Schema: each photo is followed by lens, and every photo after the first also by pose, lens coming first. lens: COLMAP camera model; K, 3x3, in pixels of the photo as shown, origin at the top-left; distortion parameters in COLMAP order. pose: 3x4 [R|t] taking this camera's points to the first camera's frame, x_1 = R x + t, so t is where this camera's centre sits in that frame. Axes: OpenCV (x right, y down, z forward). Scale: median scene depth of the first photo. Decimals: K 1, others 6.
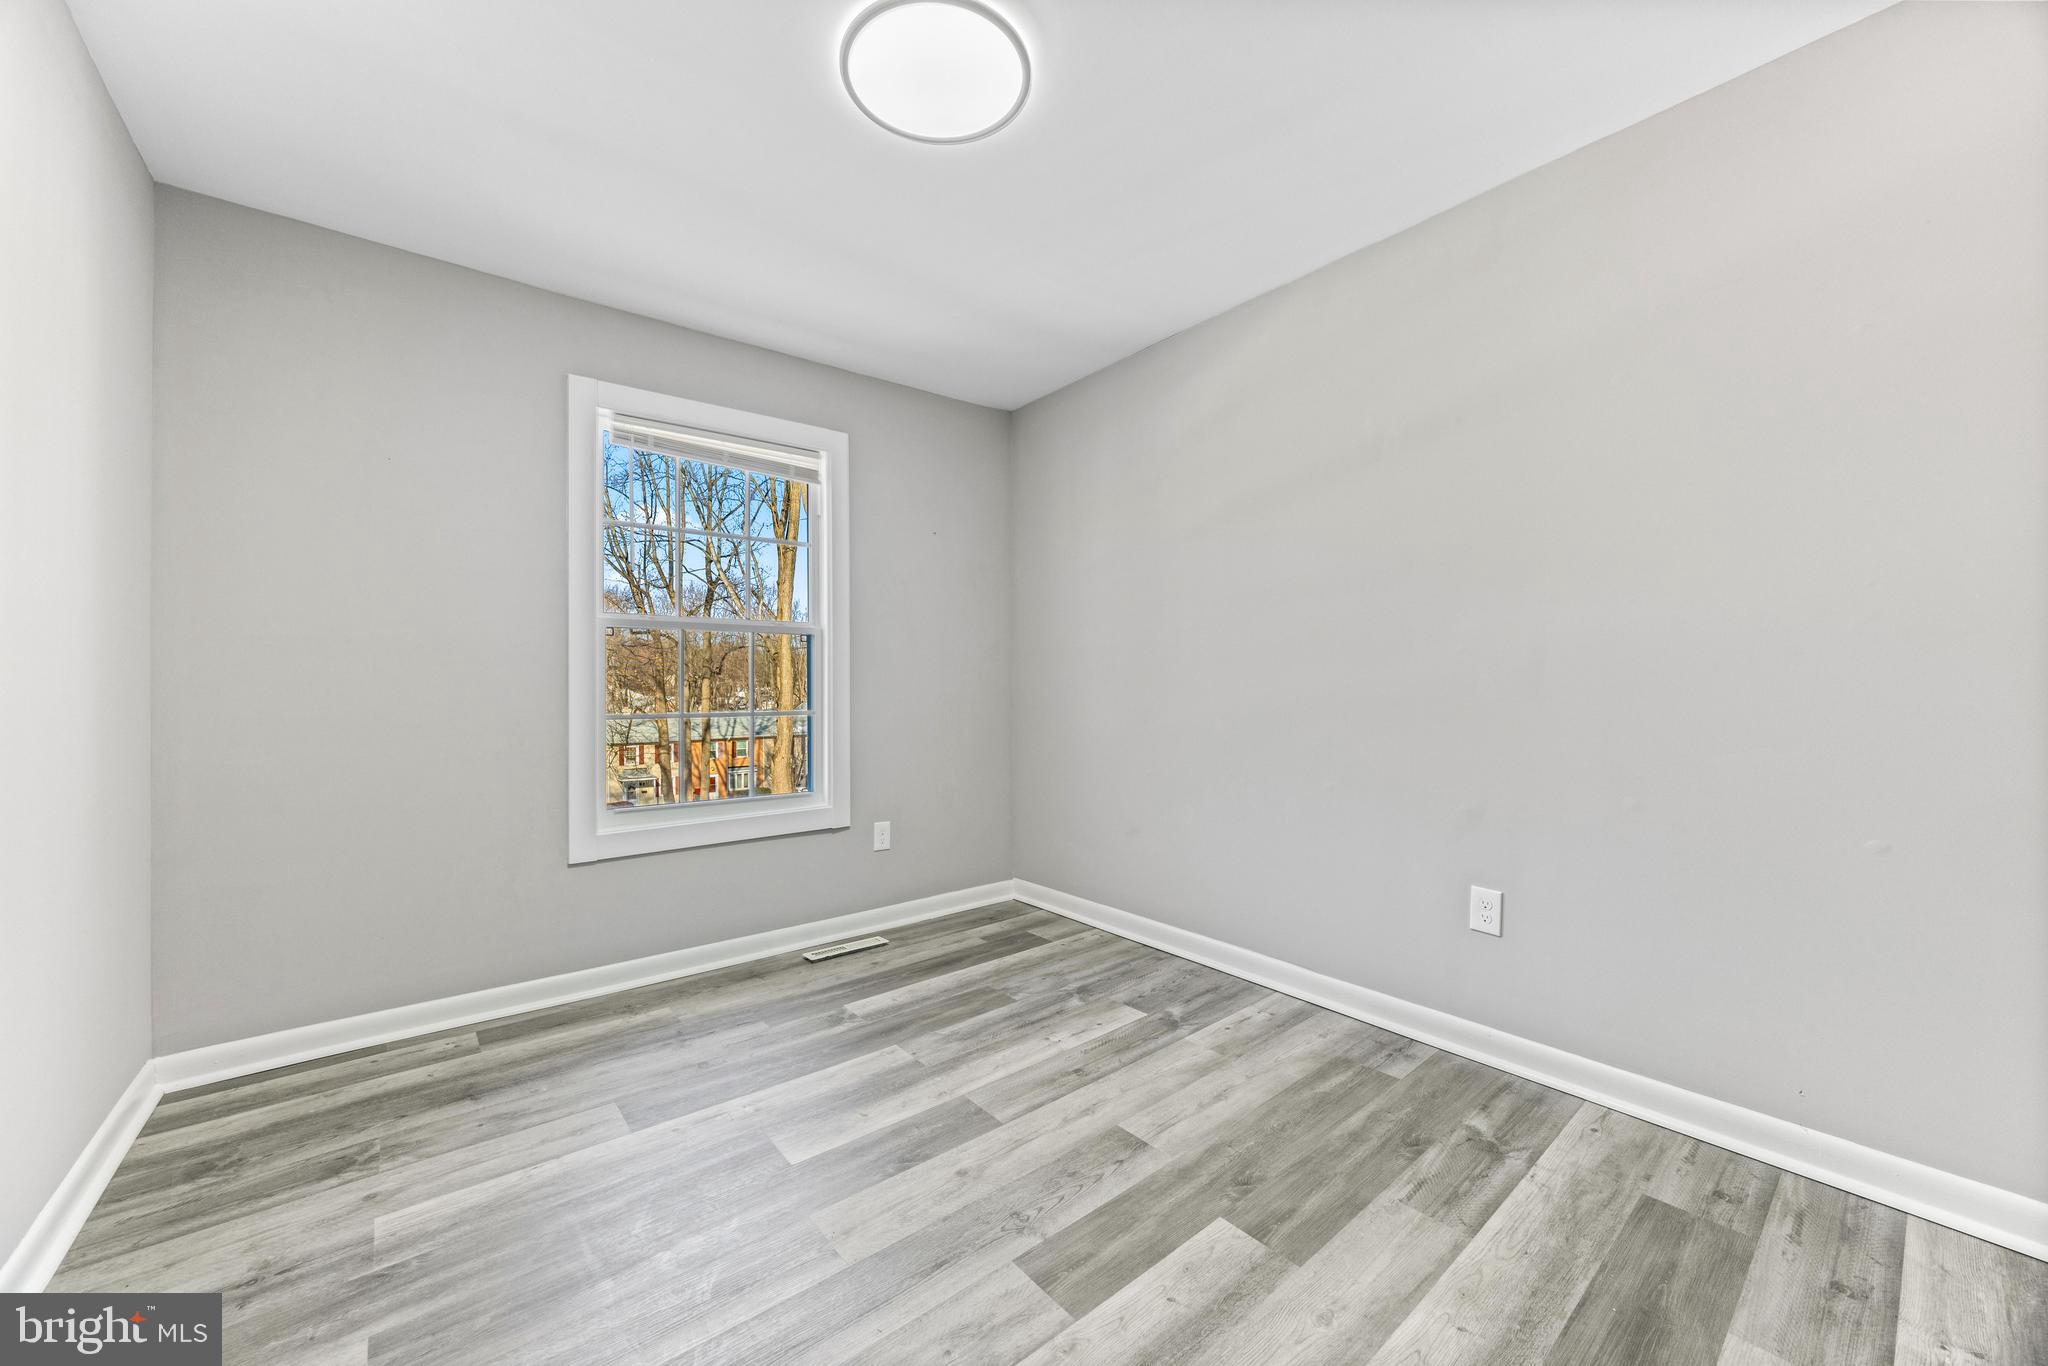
lens RADIAL K [[769.5, 0, 1015.5], [0, 769.5, 675.4], [0, 0, 1]] dist [-0.002427, -0.000212]
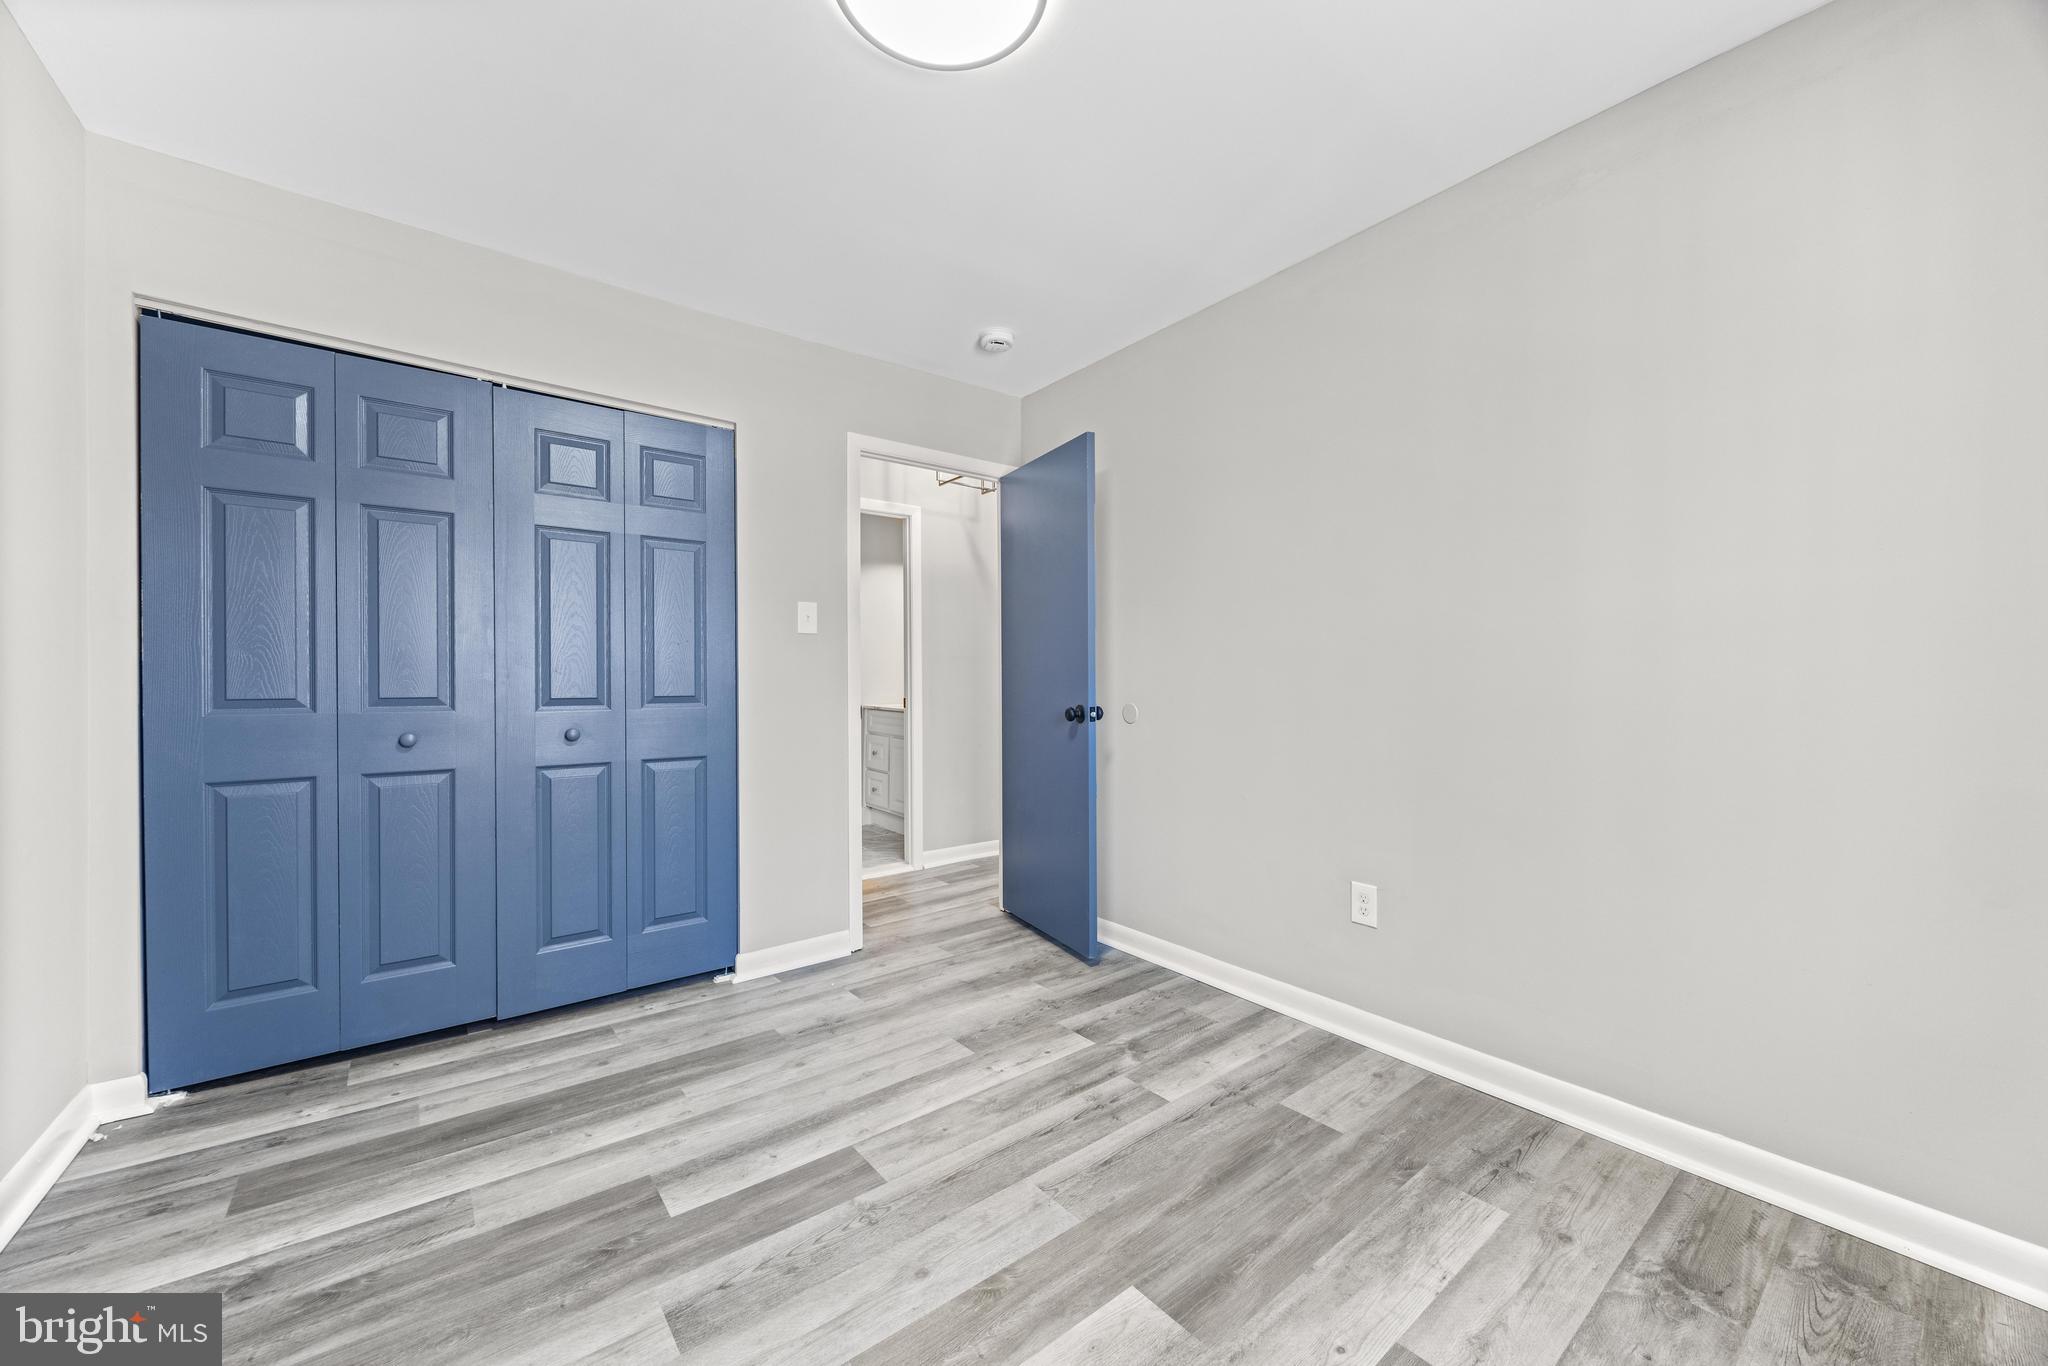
lens RADIAL K [[768.8, 0, 1025.9], [0, 768.8, 682.3], [0, 0, 1]] dist [-0.000165, -0.000121]
pose [[-0.999952, 0.007437, 0.006323, -0.208243], [0.007406, 0.999960, -0.004934, 0.010693], [-0.006360, -0.004887, -0.999968, 1.984550]]
